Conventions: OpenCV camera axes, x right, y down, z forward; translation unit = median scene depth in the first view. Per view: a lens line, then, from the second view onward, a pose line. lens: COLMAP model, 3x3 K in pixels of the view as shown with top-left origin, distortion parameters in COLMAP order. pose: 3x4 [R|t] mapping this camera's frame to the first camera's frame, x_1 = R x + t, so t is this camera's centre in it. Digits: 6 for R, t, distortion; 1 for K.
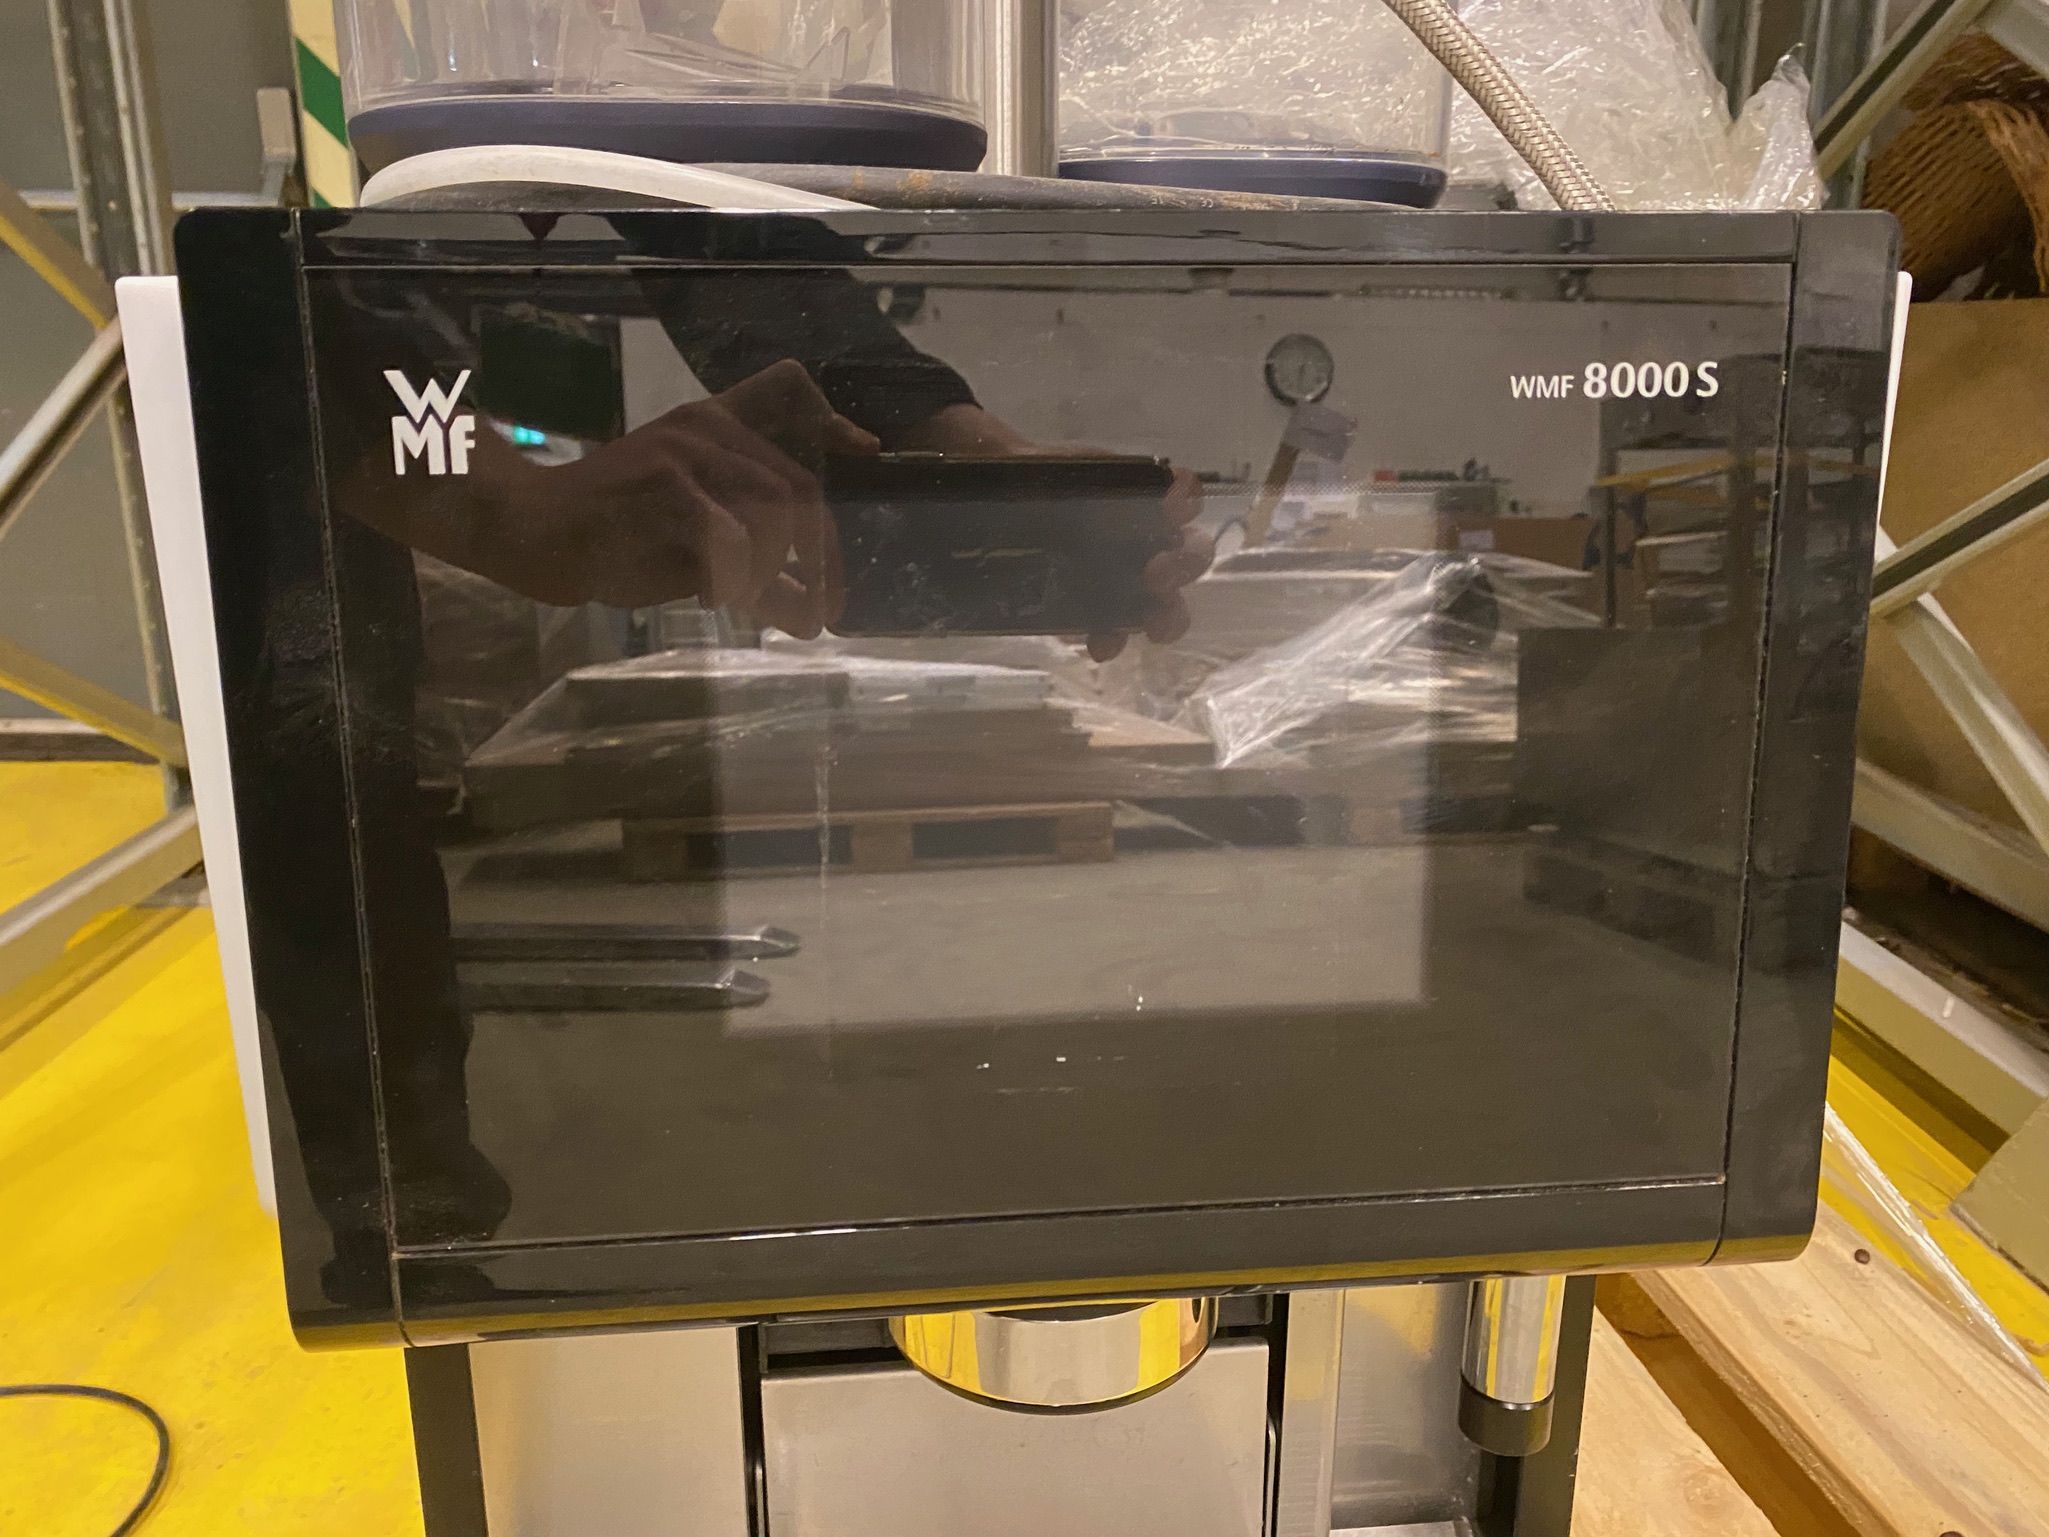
lens RADIAL K [[1510.8, 0, 1024.5], [0, 1510.8, 768.5], [0, 0, 1]] dist [0.007574, 0.002025]
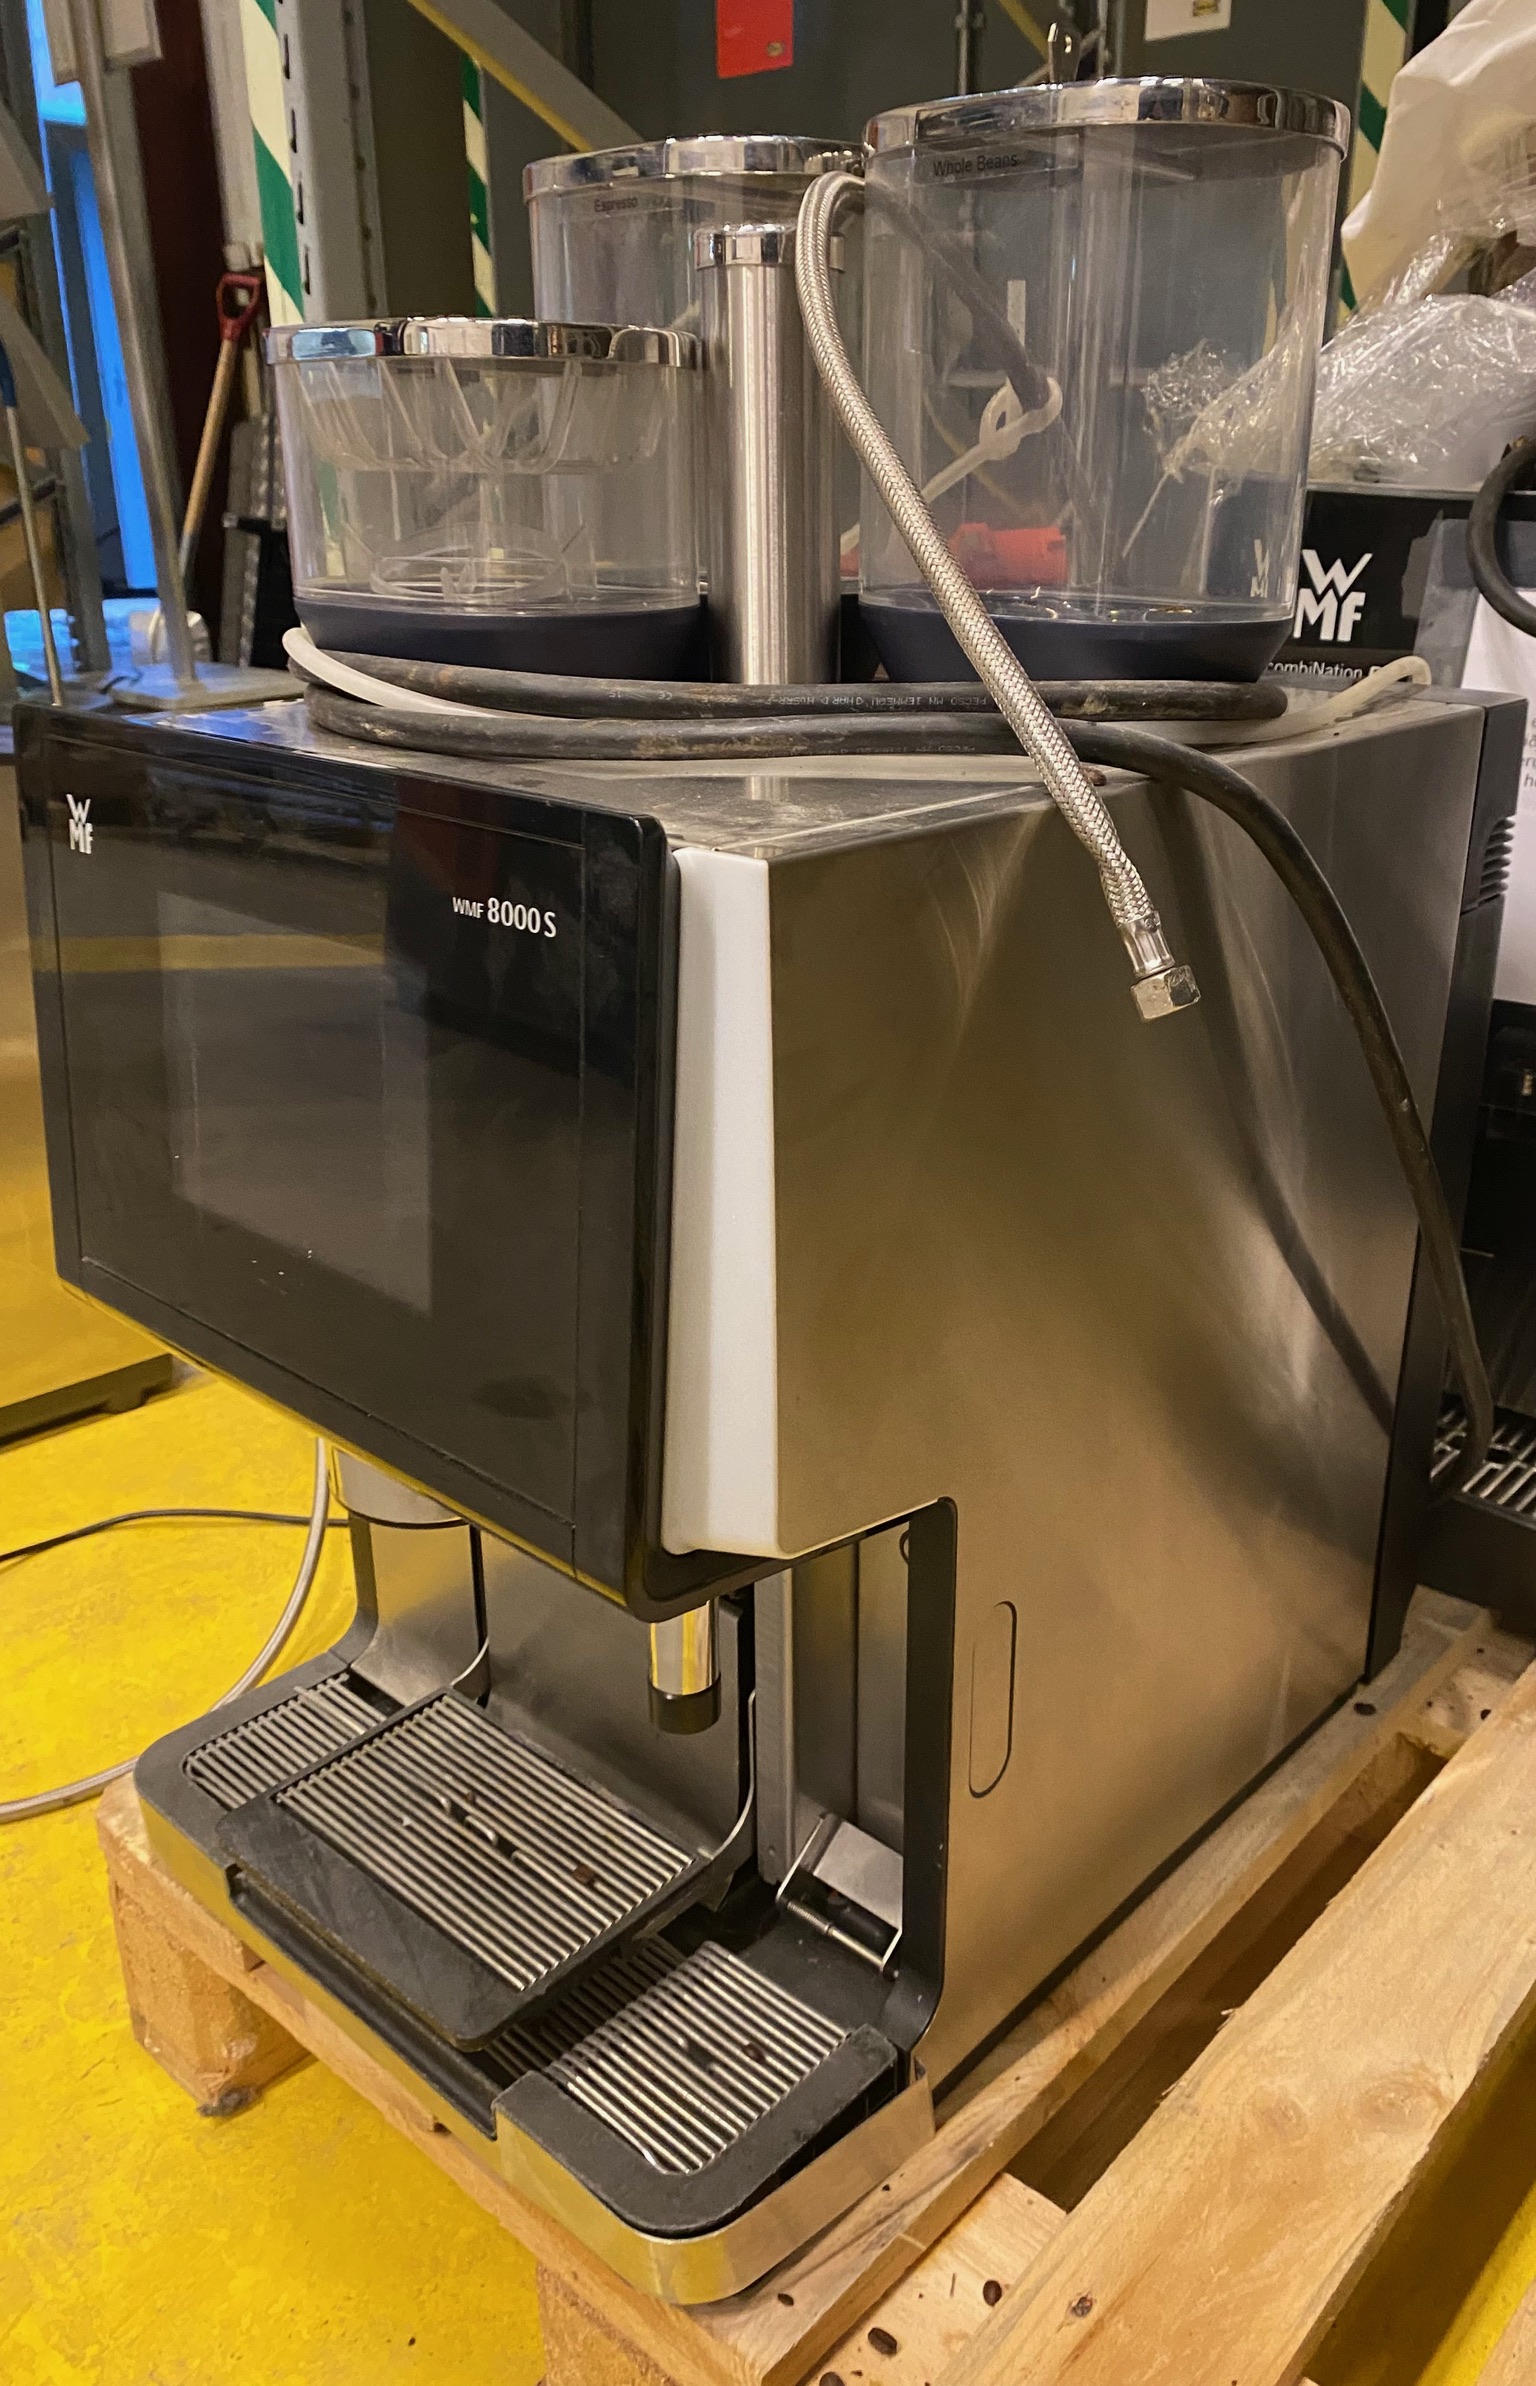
lens RADIAL K [[1763.0, 0, 768.0], [0, 1763.0, 1193.0], [0, 0, 1]] dist [-0.001962, -0.001085]
pose [[0.679433, 0.288305, -0.674722, 1.769357], [-0.193541, 0.957422, 0.214209, -0.420953], [0.707751, -0.014954, 0.706303, 0.059876]]
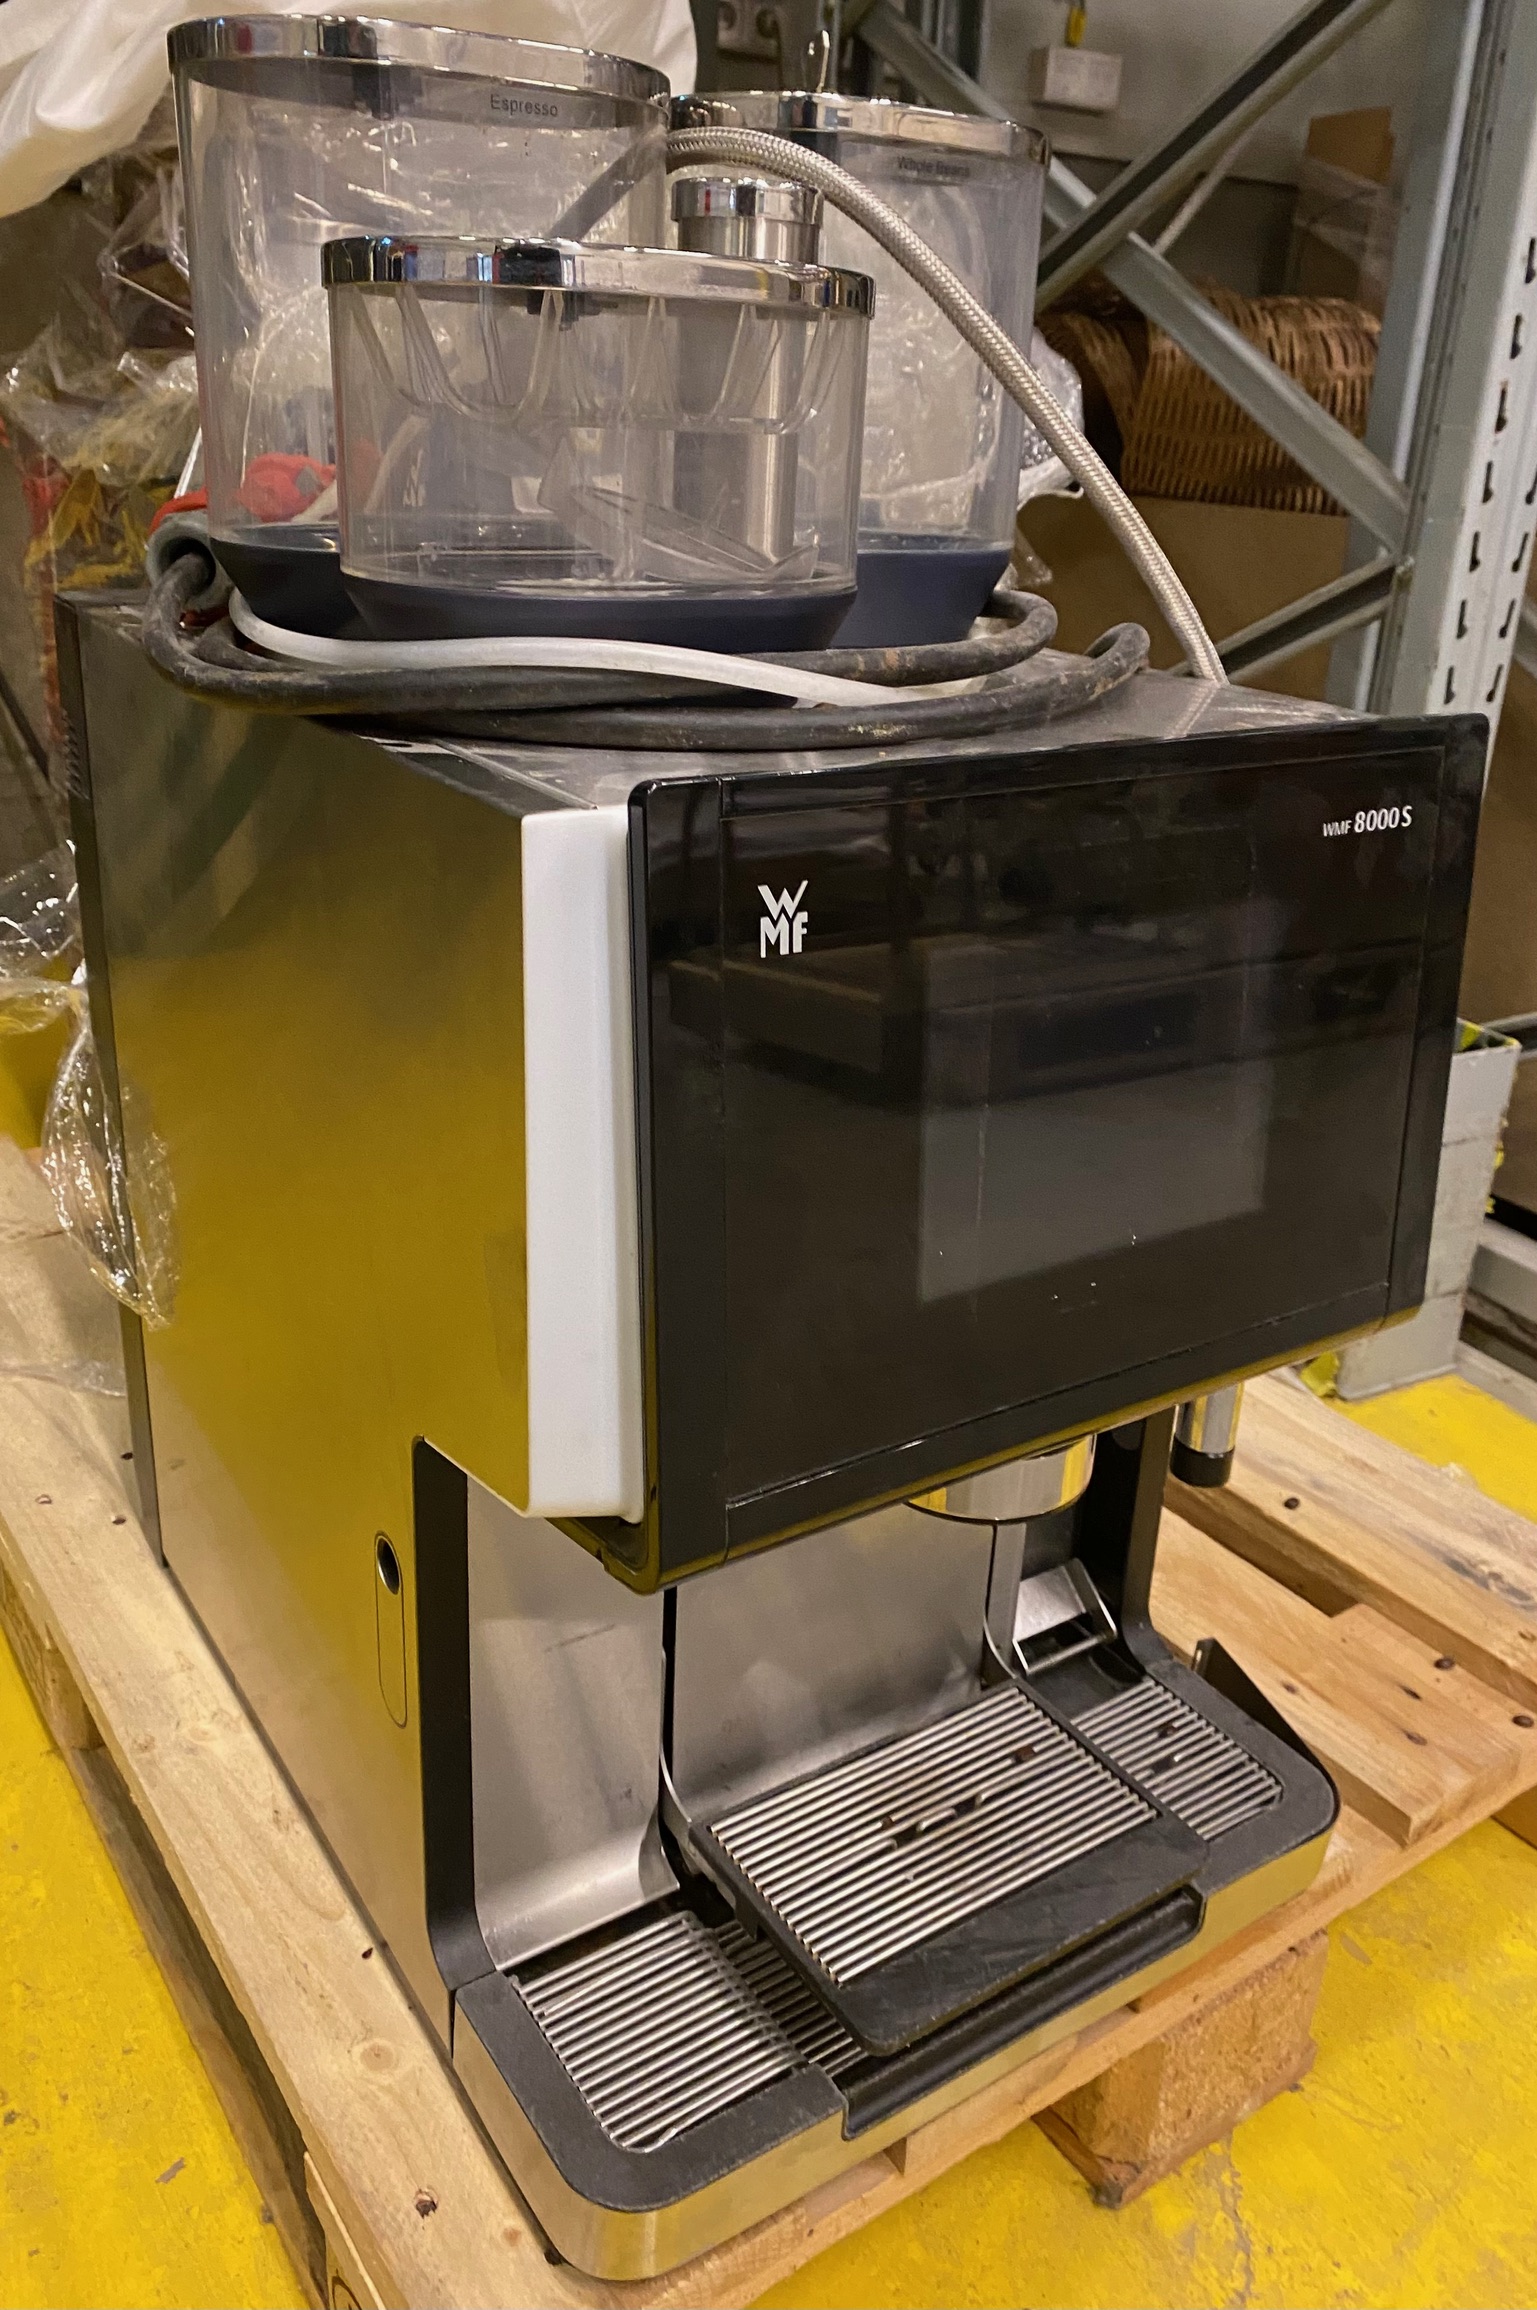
lens RADIAL K [[1840.3, 0, 768.5], [0, 1840.3, 1155.0], [0, 0, 1]] dist [0.001648, 0.100153]
pose [[0.878665, -0.143333, 0.455415, -1.207862], [0.073662, 0.983149, 0.167307, -0.298608], [-0.471722, -0.113460, 0.874417, -0.511015]]
